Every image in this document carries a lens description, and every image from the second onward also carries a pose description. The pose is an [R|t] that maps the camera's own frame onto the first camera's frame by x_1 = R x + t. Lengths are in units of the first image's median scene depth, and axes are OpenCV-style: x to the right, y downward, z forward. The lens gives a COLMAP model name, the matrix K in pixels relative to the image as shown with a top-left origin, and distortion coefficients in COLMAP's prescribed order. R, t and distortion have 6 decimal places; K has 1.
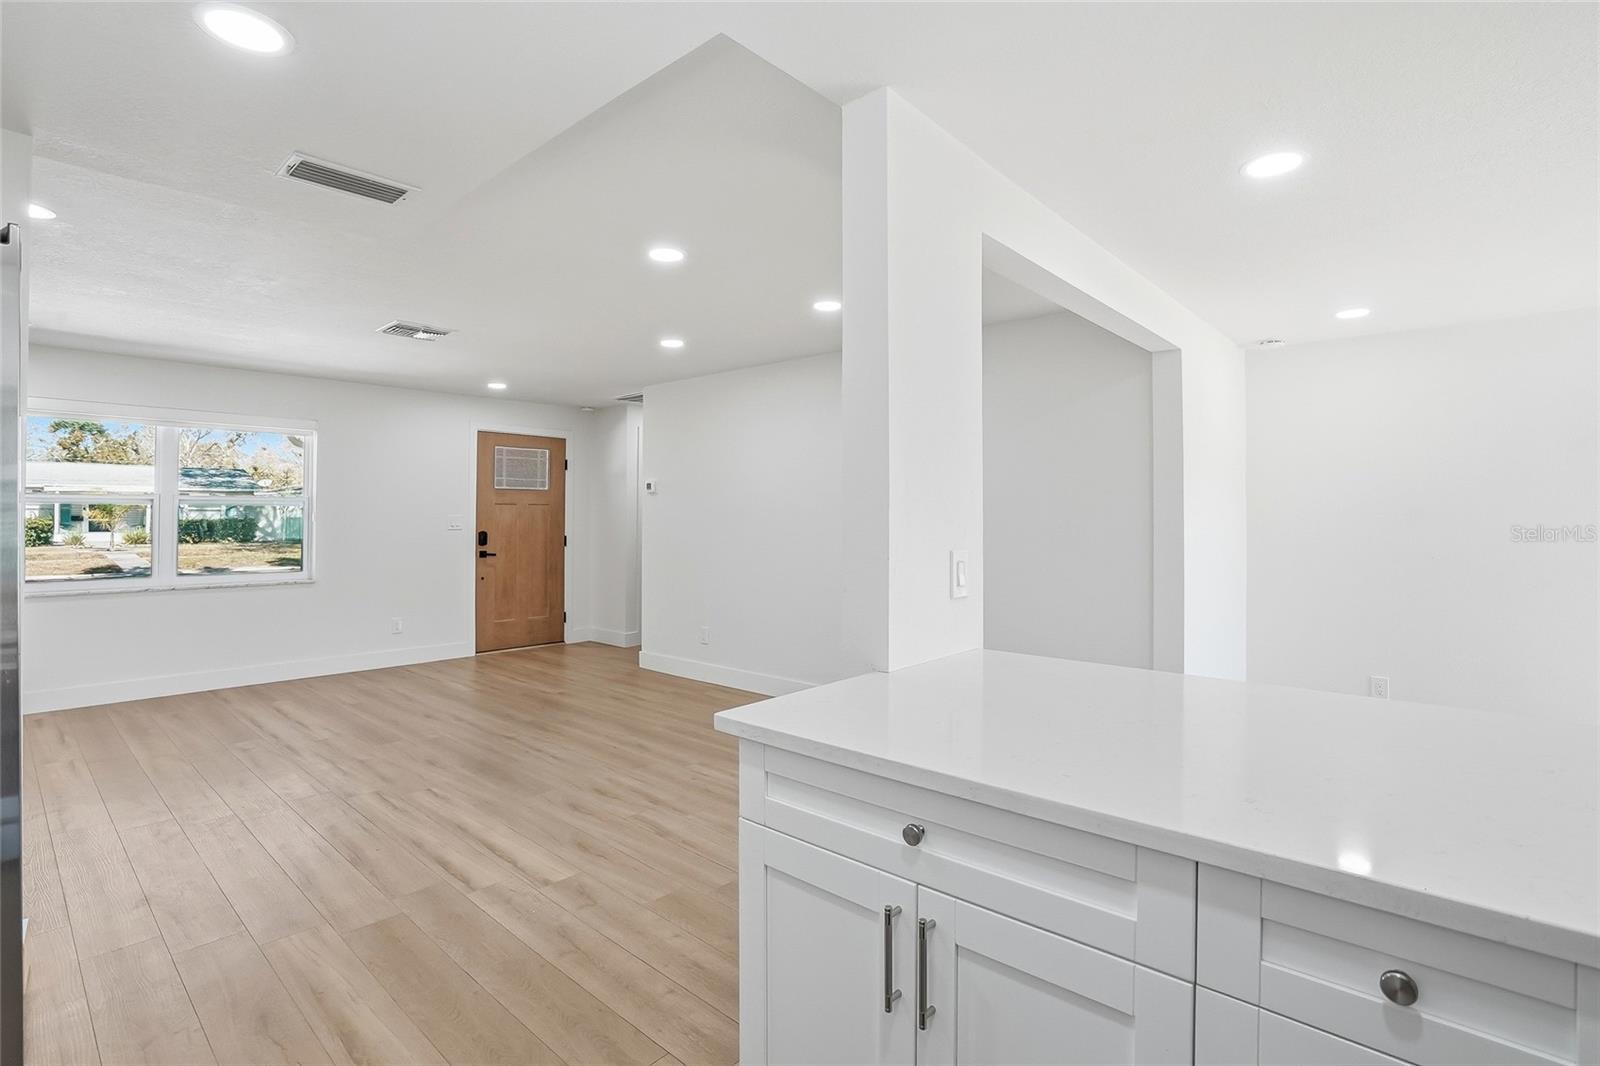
lens RADIAL K [[766.4, 0, 795.3], [0, 766.4, 500.3], [0, 0, 1]] dist [-0.058415, 0.024531]
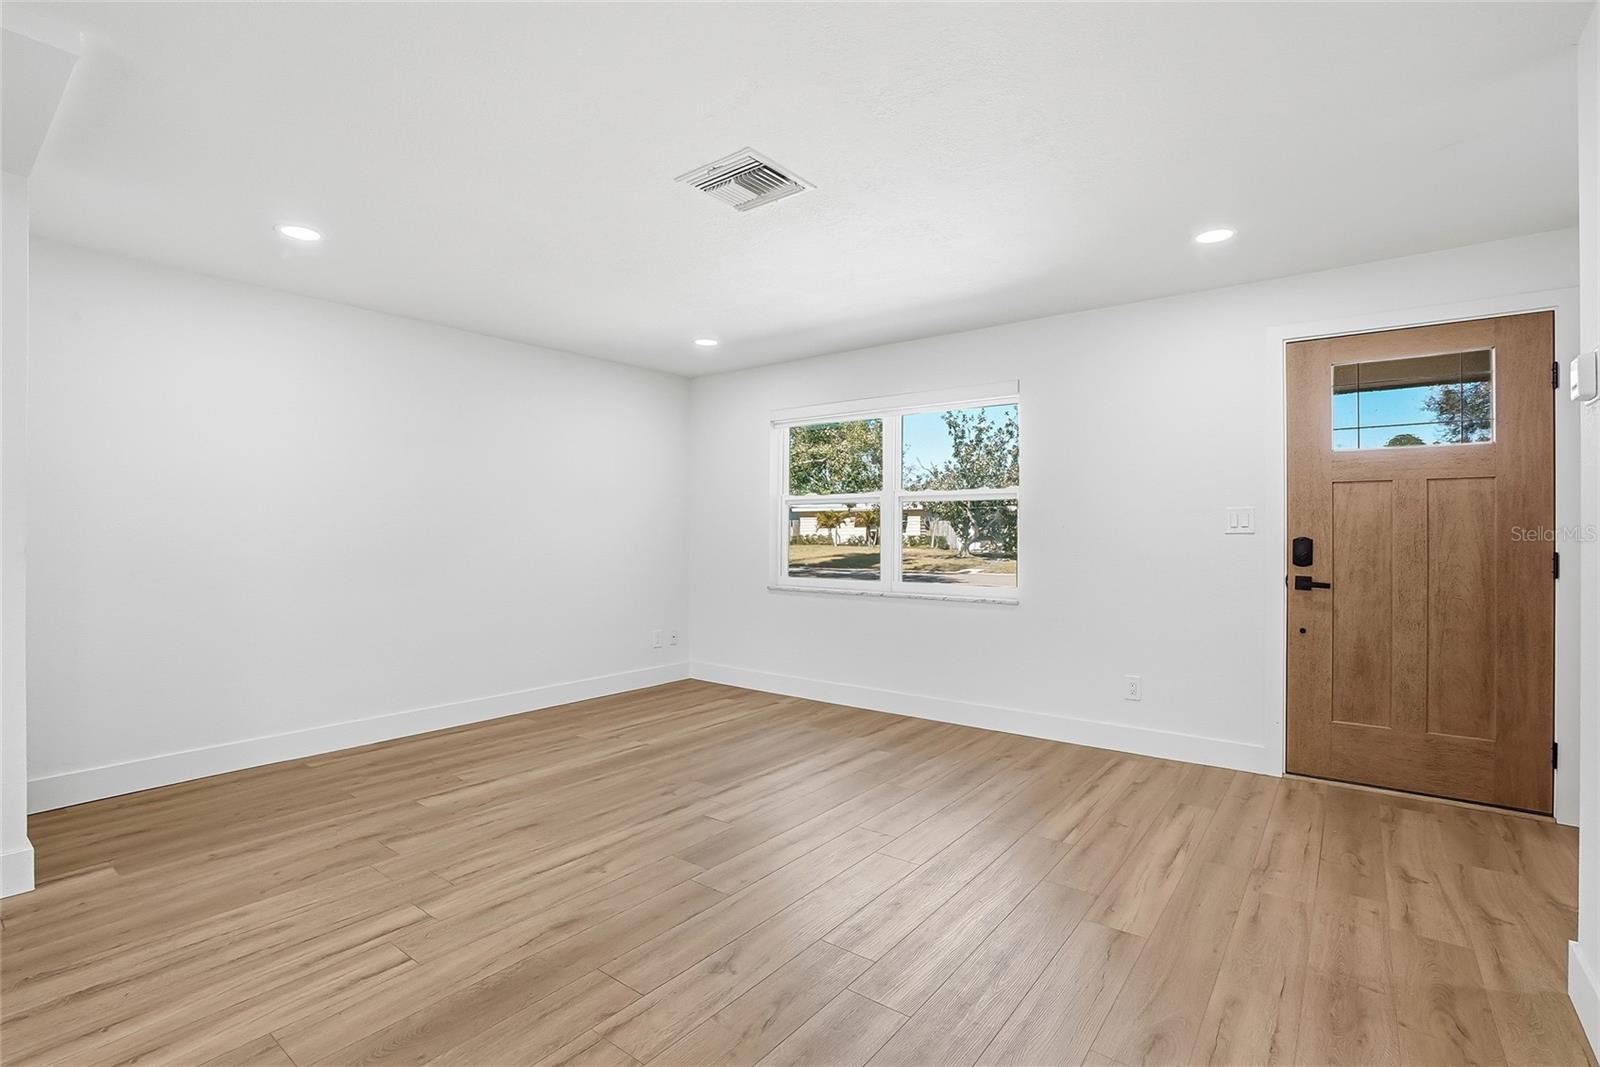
lens RADIAL K [[742.8, 0, 796.9], [0, 742.8, 529.5], [0, 0, 1]] dist [-0.060289, 0.020976]
pose [[0.077770, -0.003956, -0.996963, 0.044588], [0.019997, 0.999797, -0.002407, 0.029745], [0.996771, -0.019749, 0.077834, 0.627872]]
